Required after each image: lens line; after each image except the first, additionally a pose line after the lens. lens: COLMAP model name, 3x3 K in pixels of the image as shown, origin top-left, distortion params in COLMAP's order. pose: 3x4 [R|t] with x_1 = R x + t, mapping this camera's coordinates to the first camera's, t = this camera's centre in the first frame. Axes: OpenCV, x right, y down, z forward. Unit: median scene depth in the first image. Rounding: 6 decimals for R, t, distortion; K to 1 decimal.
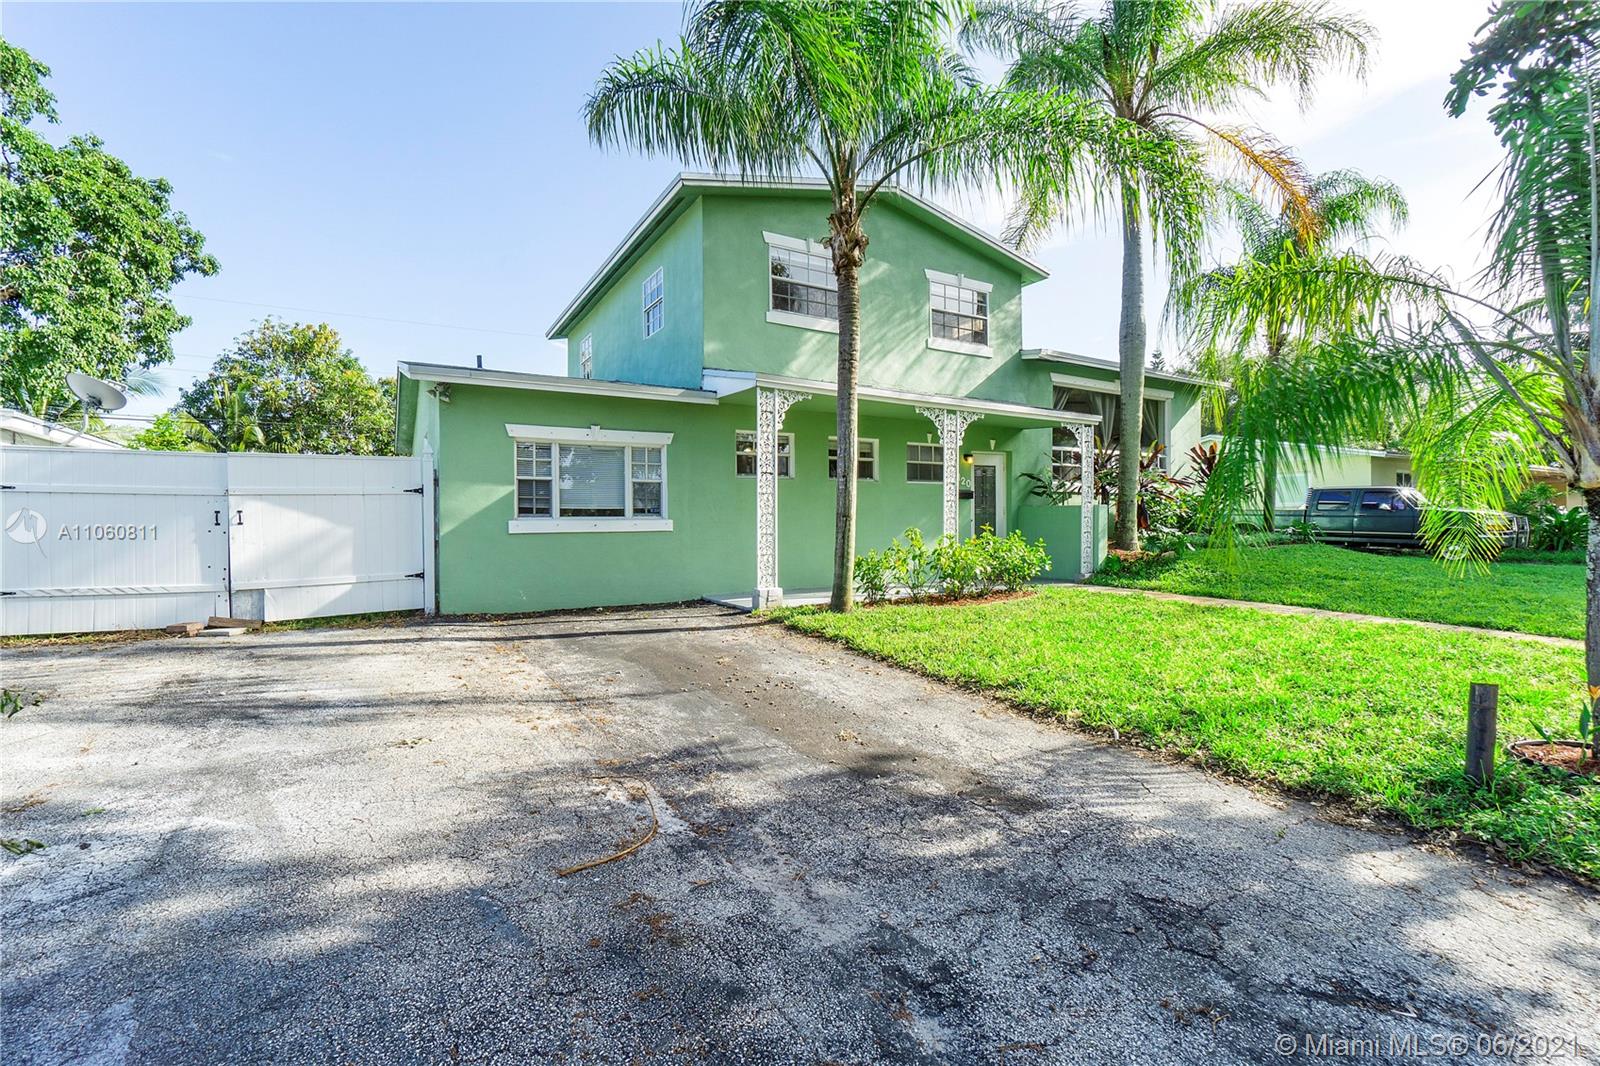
lens RADIAL K [[690.9, 0, 797.3], [0, 690.9, 527.7], [0, 0, 1]] dist [0.000048, -0.003837]
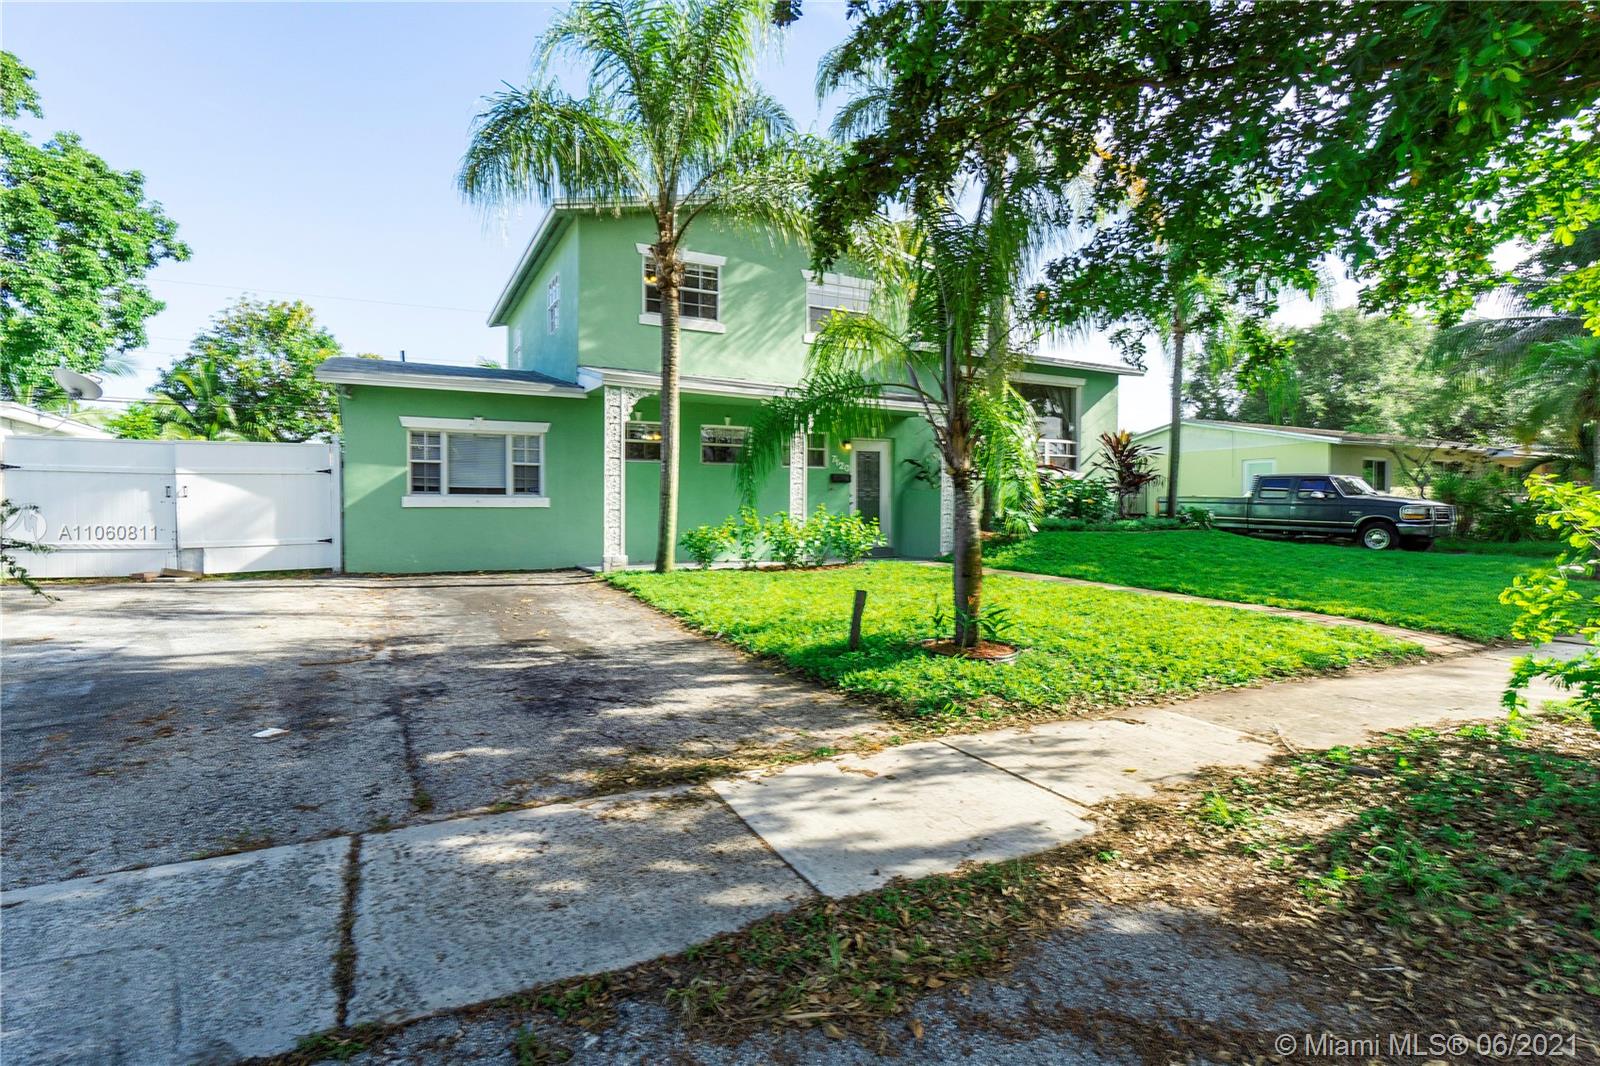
lens RADIAL K [[794.1, 0, 800.0], [0, 794.1, 533.0], [0, 0, 1]] dist [-0.005415, -0.000439]
pose [[0.998358, 0.011552, -0.056101, 0.193173], [-0.010437, 0.999743, 0.020127, 0.009943], [0.056319, -0.019509, 0.998222, -0.187786]]
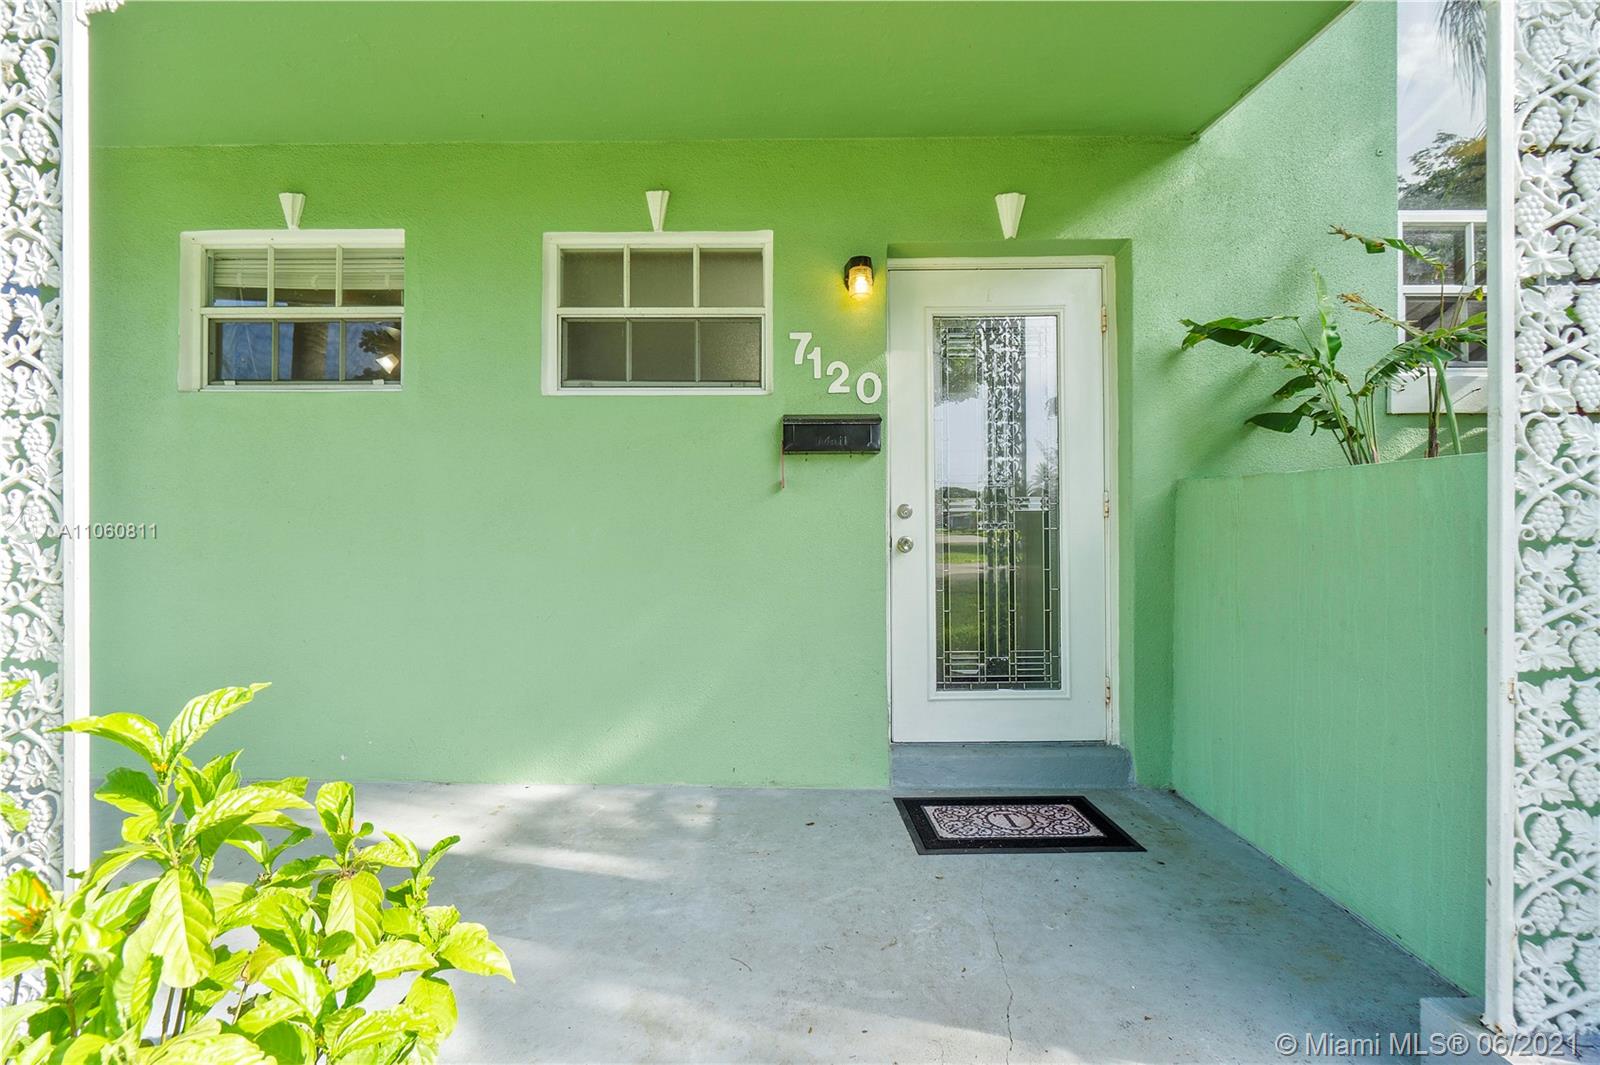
lens RADIAL K [[690.9, 0, 797.3], [0, 690.9, 527.2], [0, 0, 1]] dist [0.000048, -0.003837]
pose [[0.856563, 0.000463, -0.516043, 0.275816], [-0.012404, 0.999729, -0.019692, -0.008523], [0.515894, 0.023269, 0.856337, 0.621622]]
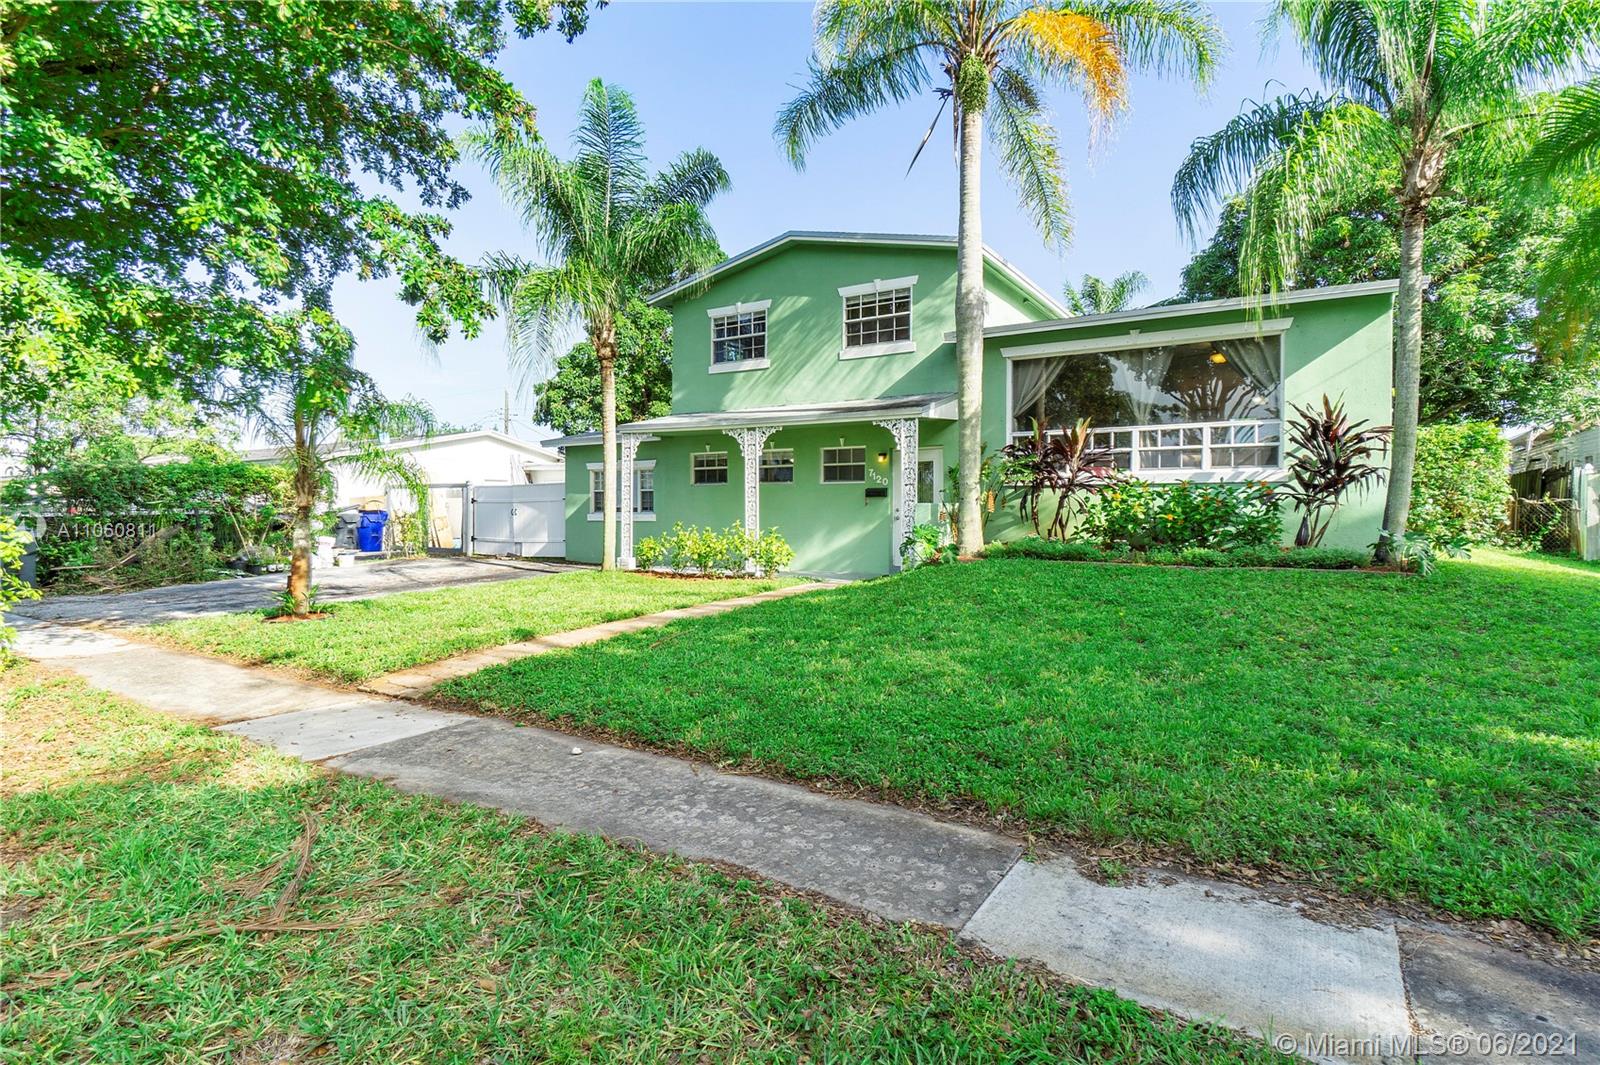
lens RADIAL K [[794.1, 0, 800.0], [0, 794.1, 532.5], [0, 0, 1]] dist [-0.005415, -0.000439]
pose [[0.468249, 0.023149, -0.883293, 0.967271], [-0.022776, 0.999641, 0.014124, -0.001841], [0.883303, 0.013504, 0.468608, 0.270461]]
